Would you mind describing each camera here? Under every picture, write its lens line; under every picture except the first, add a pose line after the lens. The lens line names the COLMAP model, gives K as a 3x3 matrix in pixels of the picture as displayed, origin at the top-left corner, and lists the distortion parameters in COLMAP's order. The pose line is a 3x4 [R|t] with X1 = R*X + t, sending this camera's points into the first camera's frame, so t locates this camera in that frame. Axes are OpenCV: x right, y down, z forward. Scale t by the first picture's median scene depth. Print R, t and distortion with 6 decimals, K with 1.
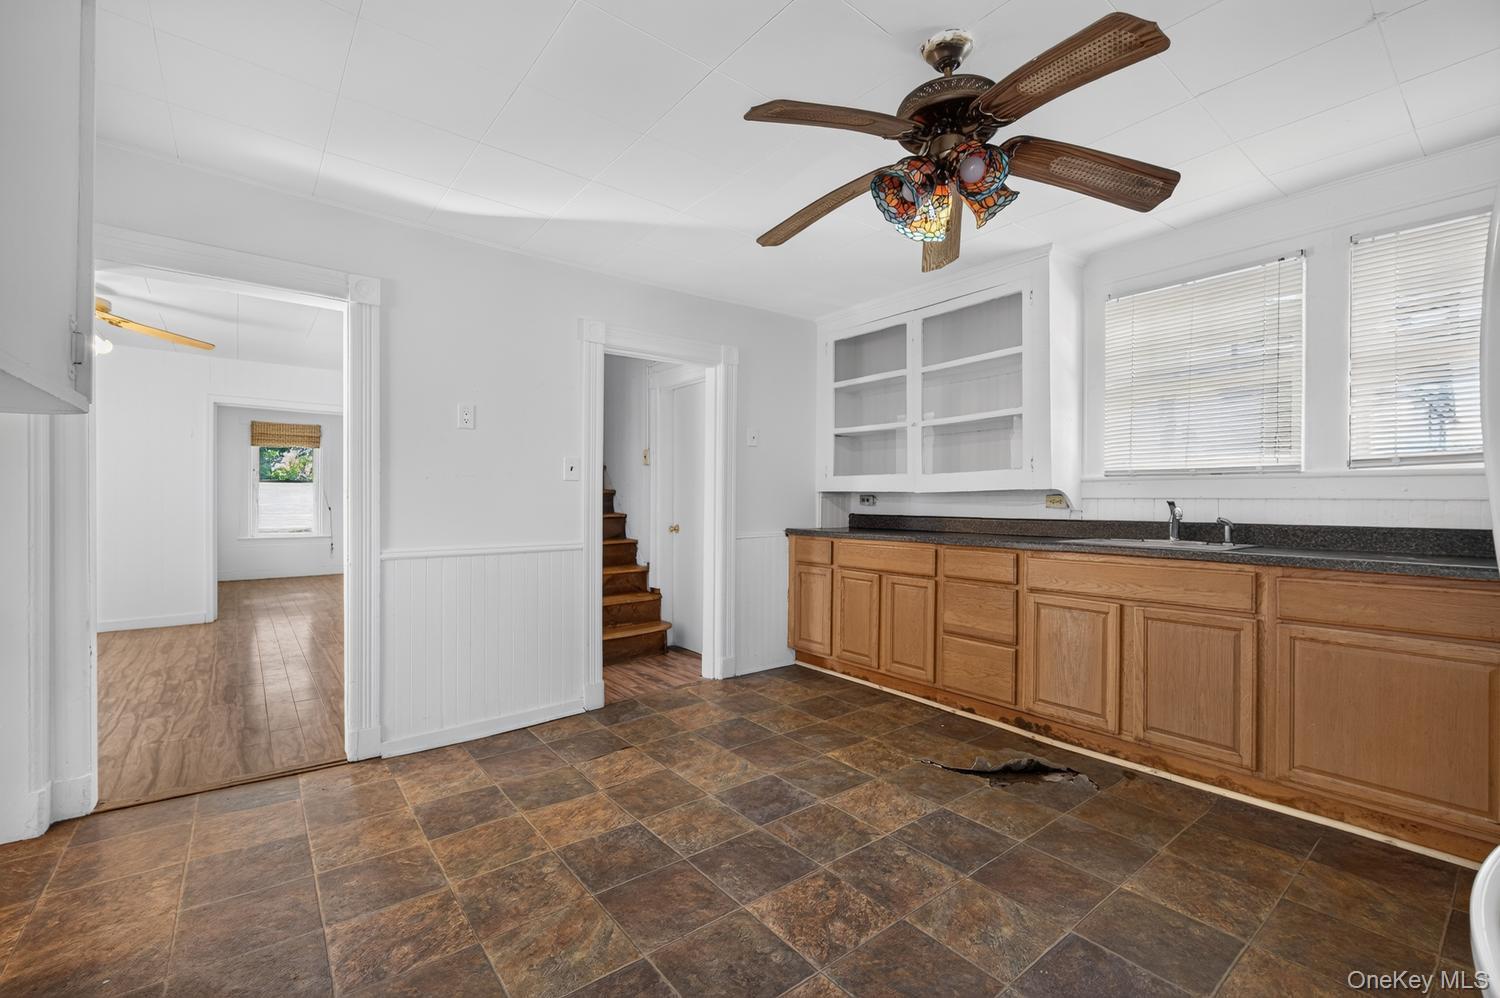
lens RADIAL K [[587.8, 0, 756.0], [0, 587.8, 501.3], [0, 0, 1]] dist [-0.000022, 0.000032]
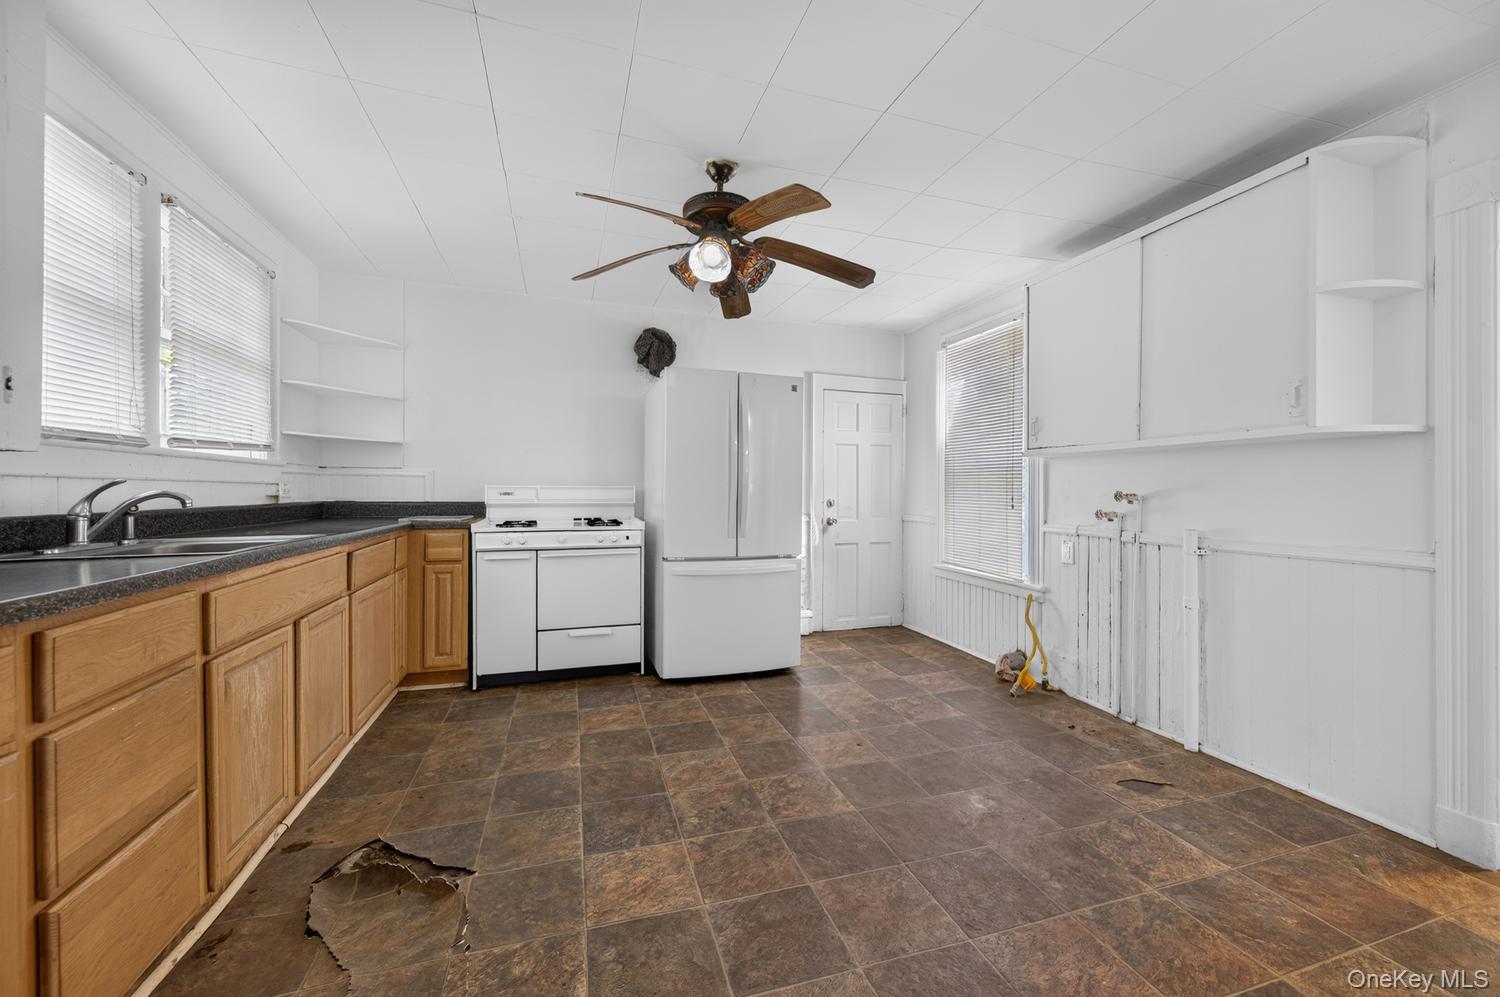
lens RADIAL K [[587.8, 0, 756.0], [0, 587.8, 500.8], [0, 0, 1]] dist [-0.000022, 0.000032]
pose [[-0.931077, -0.014338, 0.364541, -0.230911], [-0.006988, 0.999745, 0.021473, 0.003134], [-0.364756, 0.017446, -0.930940, 1.910512]]
